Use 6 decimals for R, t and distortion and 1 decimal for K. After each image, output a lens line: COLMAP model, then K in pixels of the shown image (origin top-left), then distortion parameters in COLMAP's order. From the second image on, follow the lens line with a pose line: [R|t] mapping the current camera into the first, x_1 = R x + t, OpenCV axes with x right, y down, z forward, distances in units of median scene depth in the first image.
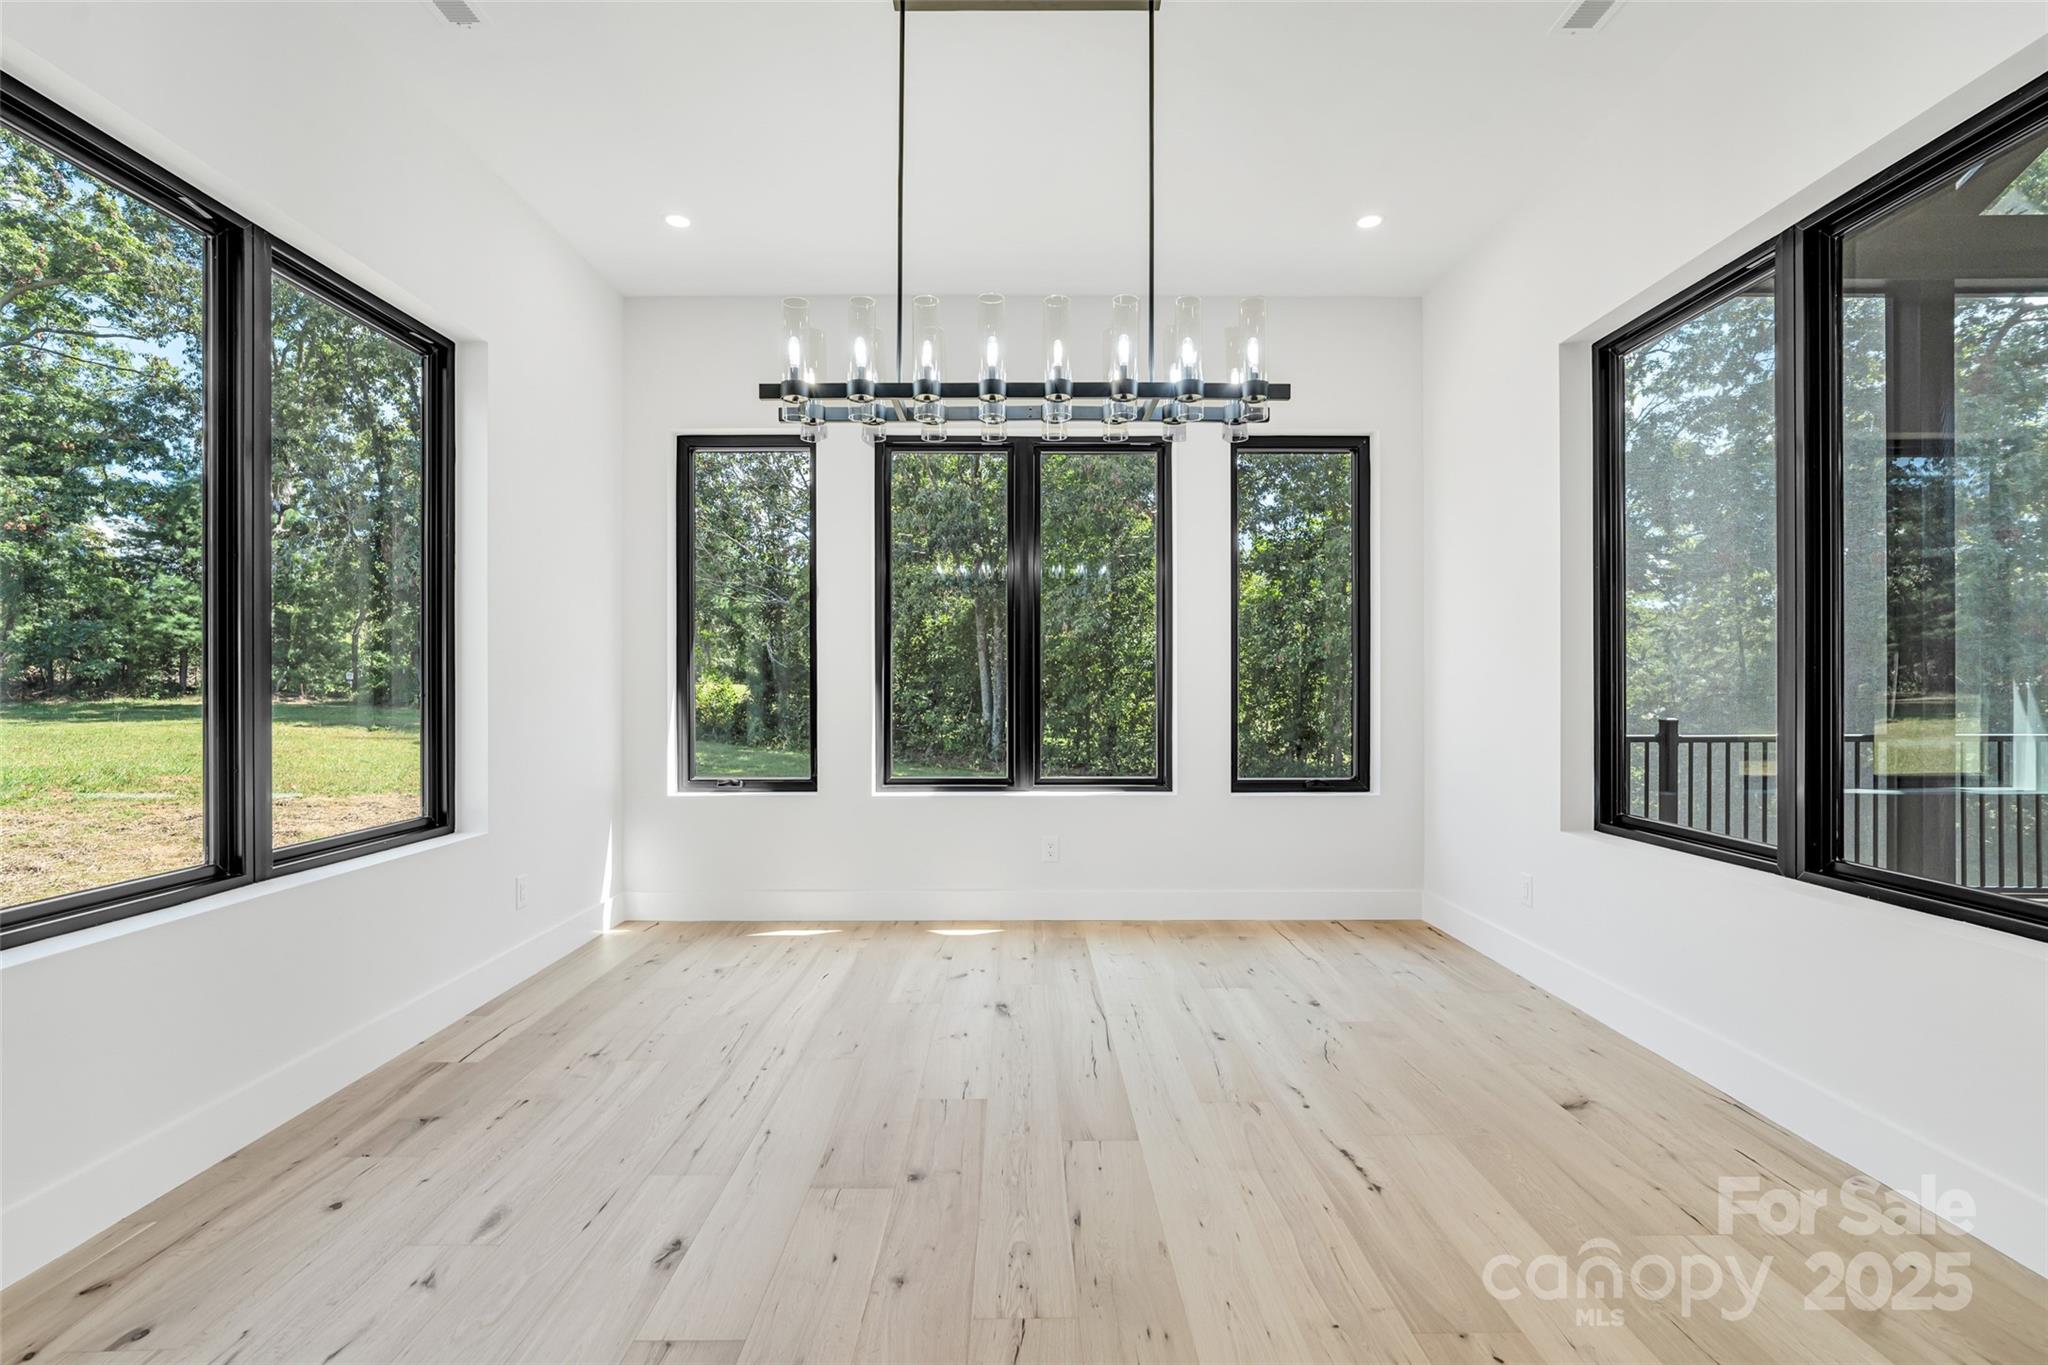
lens RADIAL K [[964.5, 0, 1024.0], [0, 964.5, 682.5], [0, 0, 1]] dist [-0.024585, 0.012677]
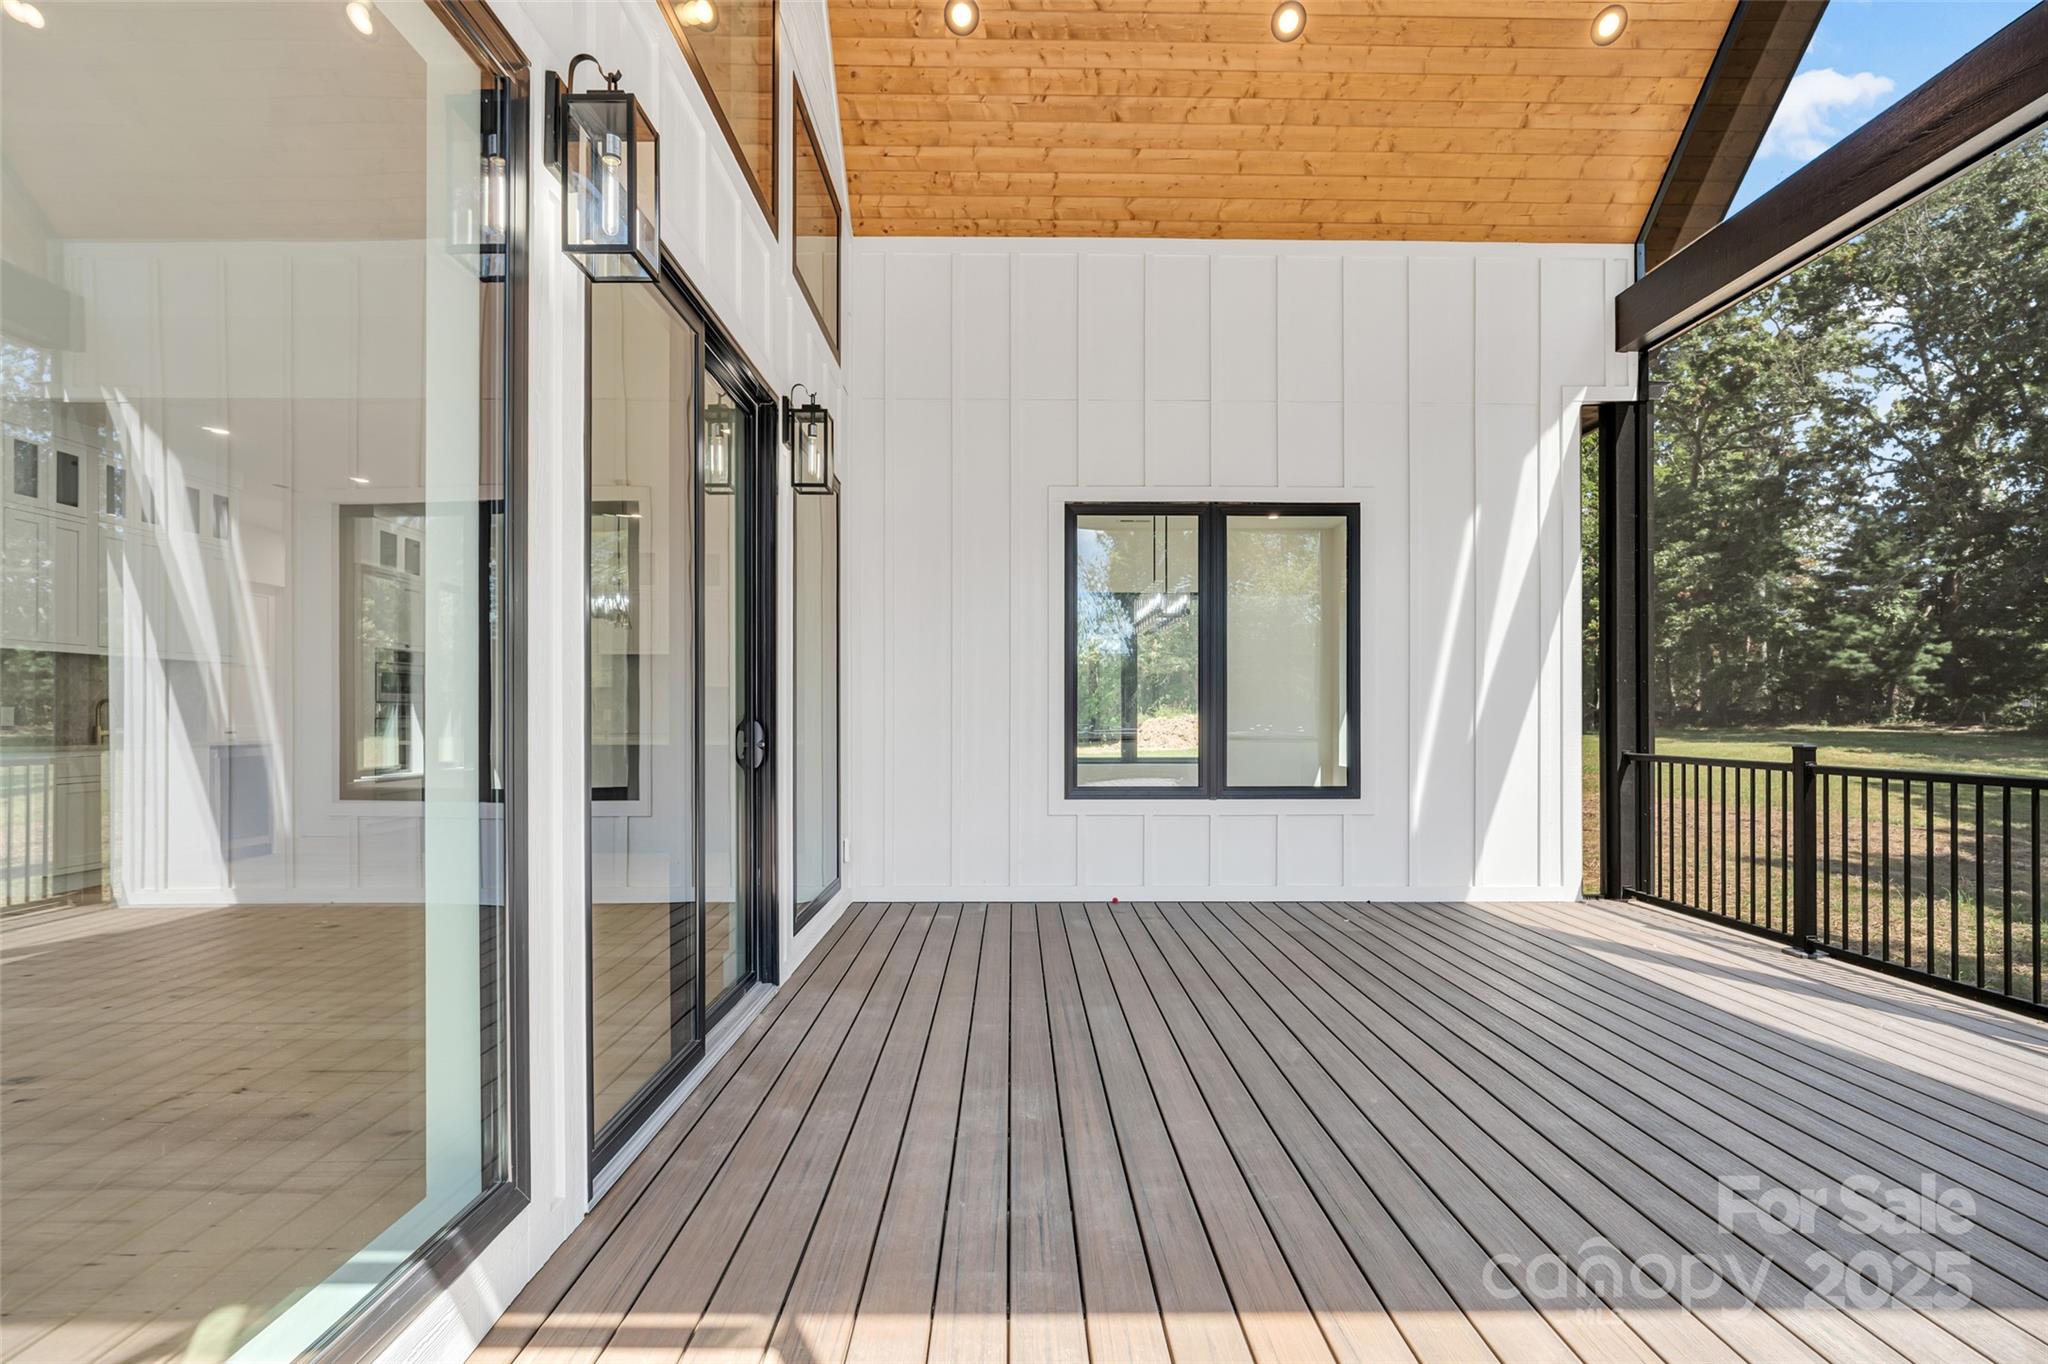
lens RADIAL K [[968.8, 0, 1024.5], [0, 968.8, 707.7], [0, 0, 1]] dist [-0.013507, 0.000082]
pose [[-0.001129, -0.014568, -0.999893, 1.078045], [-0.000682, 0.999894, -0.014568, 0.026748], [0.999999, 0.000665, -0.001139, 0.405145]]
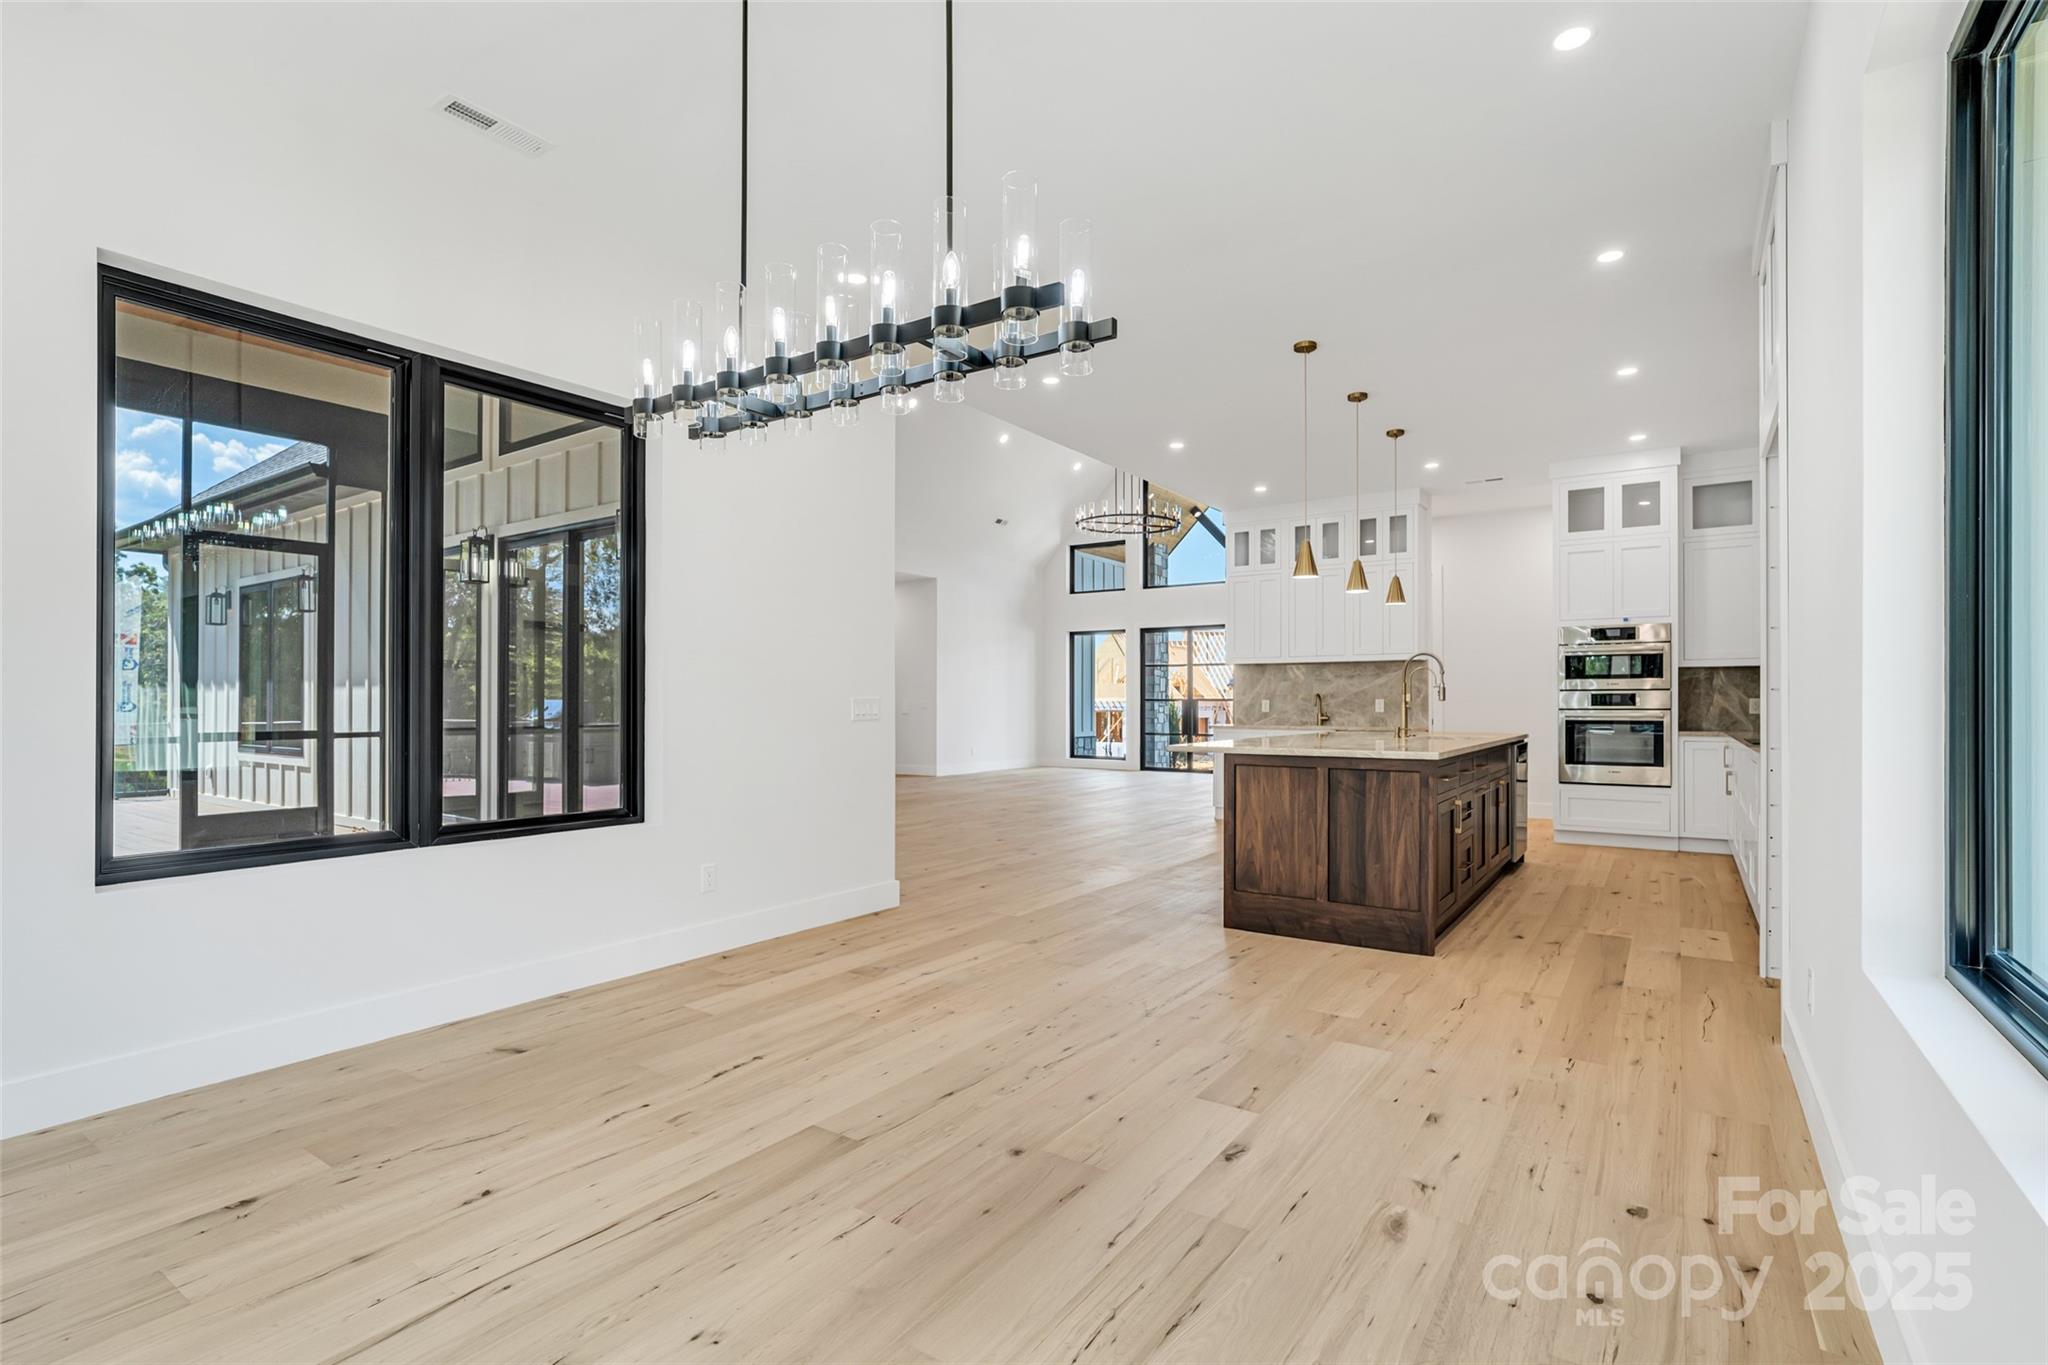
lens RADIAL K [[964.5, 0, 1024.0], [0, 964.5, 682.5], [0, 0, 1]] dist [-0.024585, 0.012677]
pose [[-0.823241, 0.011100, 0.567584, -0.472615], [-0.002278, 0.999736, -0.022855, 0.004163], [-0.567688, -0.020109, -0.822998, 1.206257]]
